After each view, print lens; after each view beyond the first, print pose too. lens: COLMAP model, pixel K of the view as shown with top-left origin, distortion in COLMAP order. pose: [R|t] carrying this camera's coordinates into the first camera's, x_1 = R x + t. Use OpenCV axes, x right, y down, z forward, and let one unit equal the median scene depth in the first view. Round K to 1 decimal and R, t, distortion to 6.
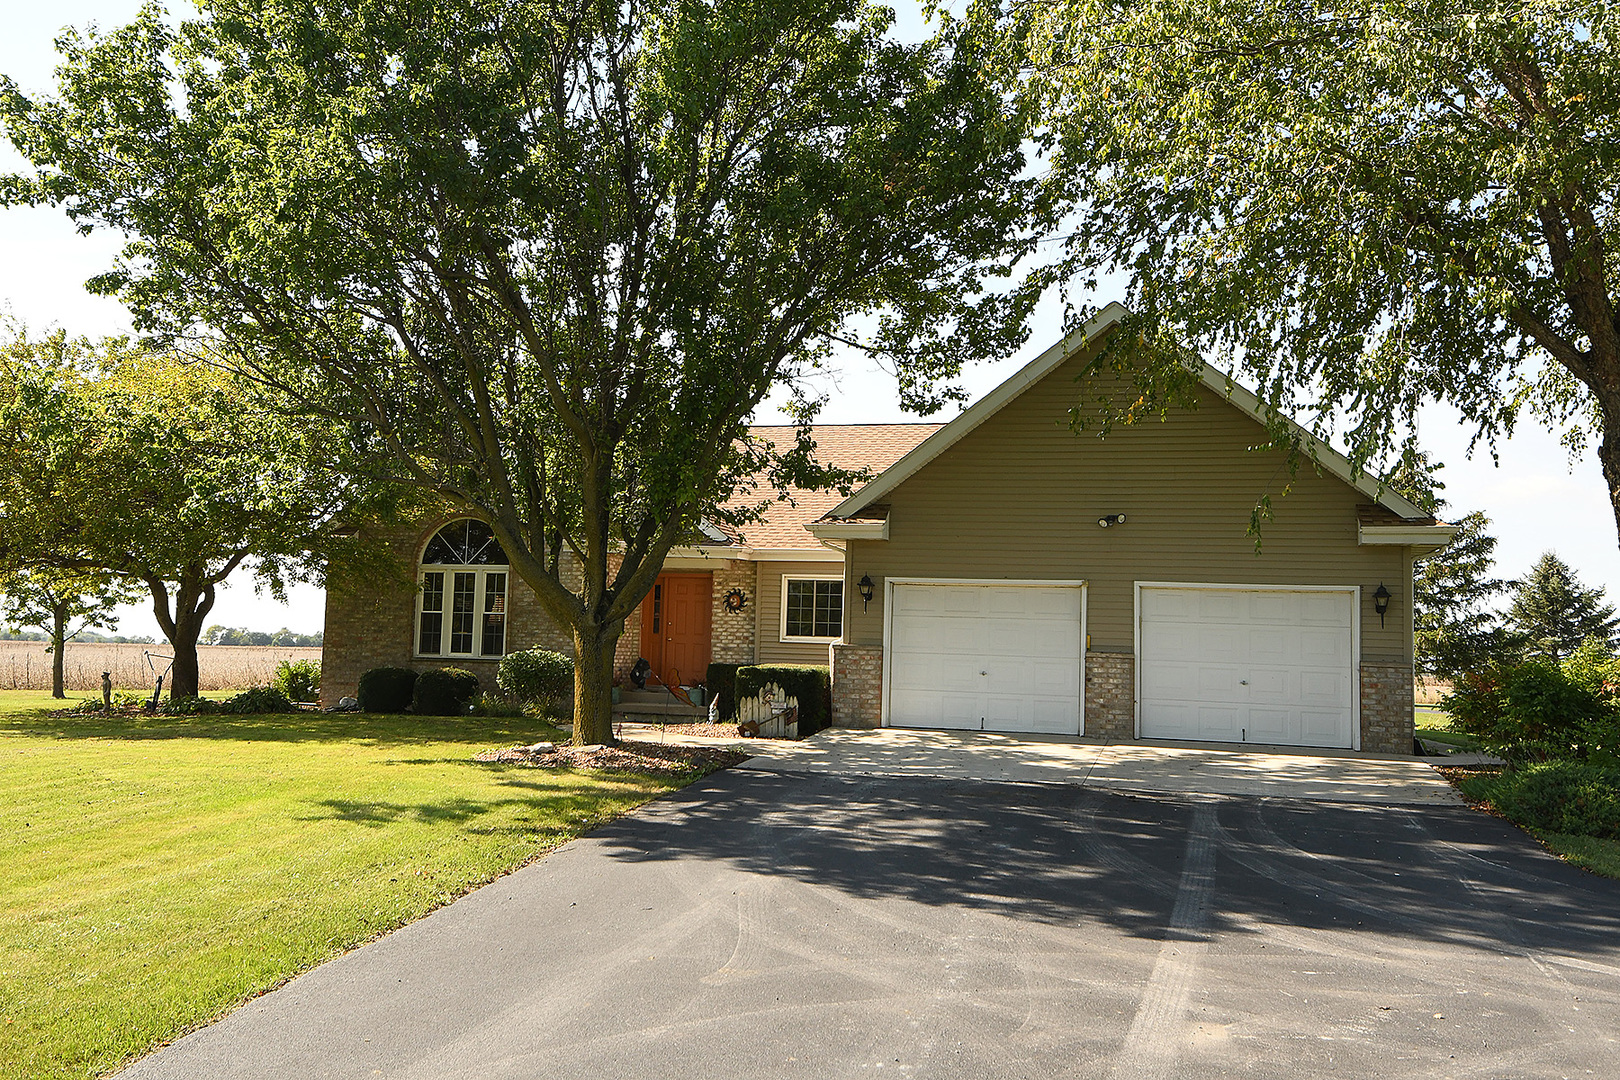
lens RADIAL K [[1381.9, 0, 805.8], [0, 1381.9, 543.5], [0, 0, 1]] dist [0.006707, -0.003403]
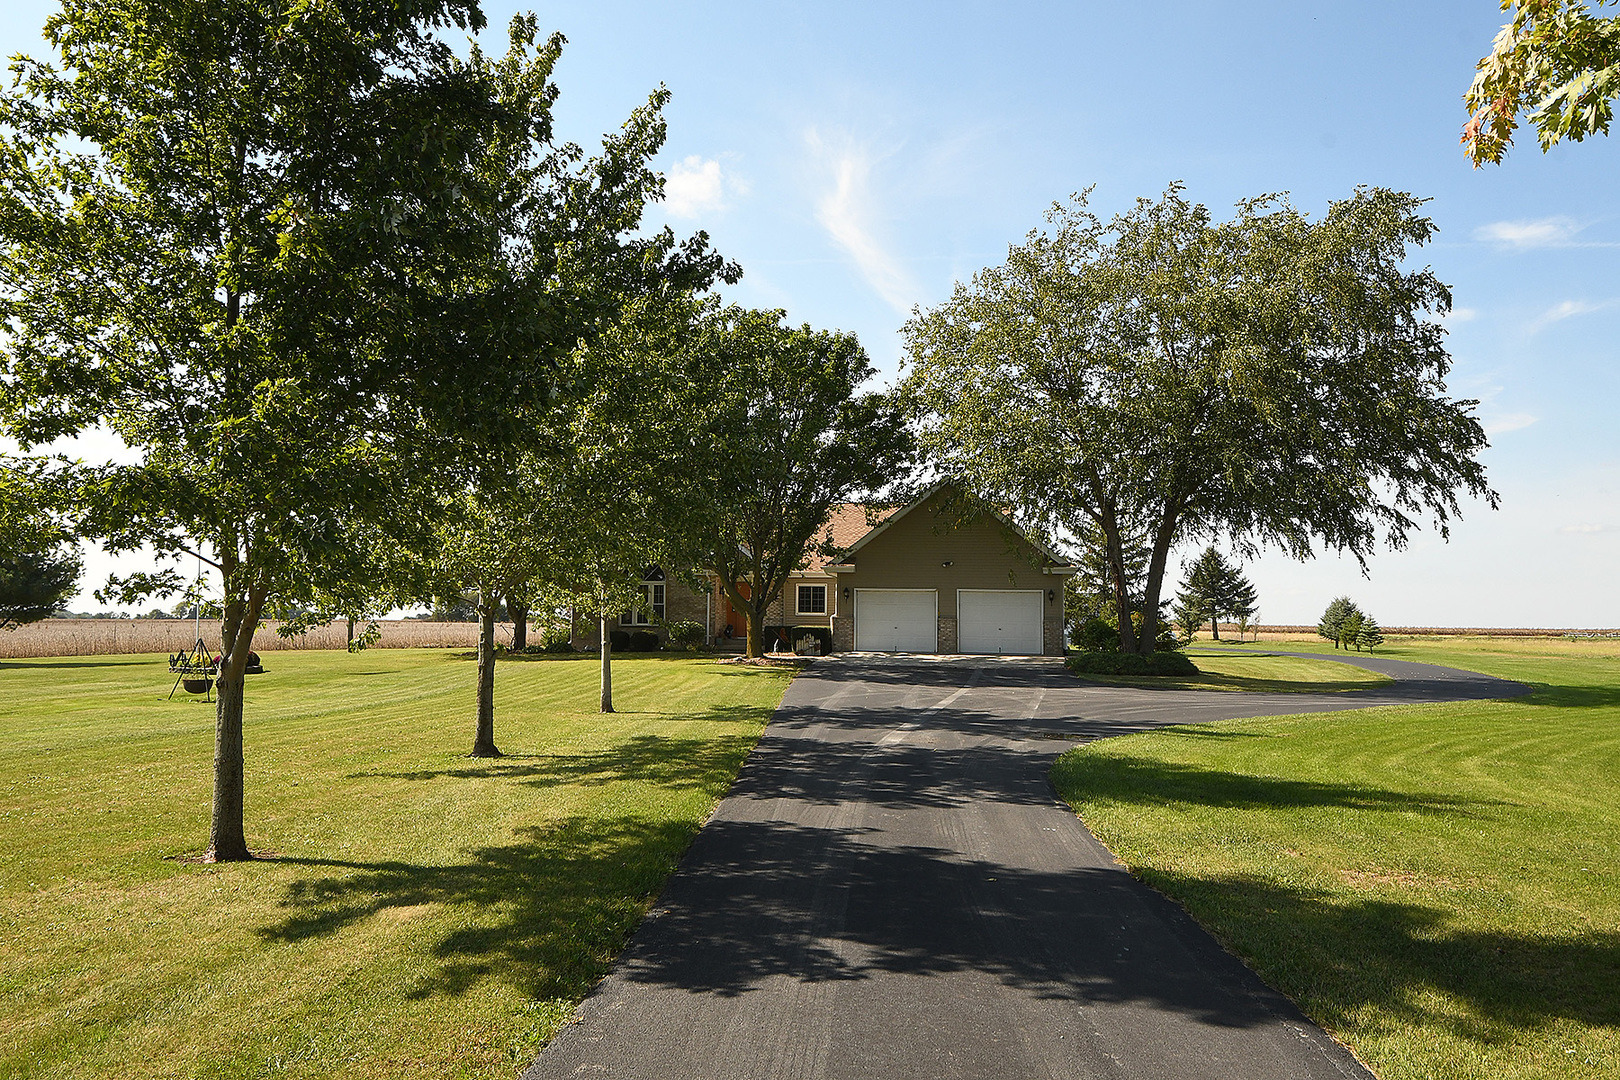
lens RADIAL K [[1171.0, 0, 814.2], [0, 1171.0, 535.7], [0, 0, 1]] dist [0.004658, 0.000416]
pose [[0.994432, -0.012152, 0.104680, -0.228818], [0.010608, 0.999827, 0.015294, -0.100996], [-0.104848, -0.014098, 0.994388, -1.030071]]
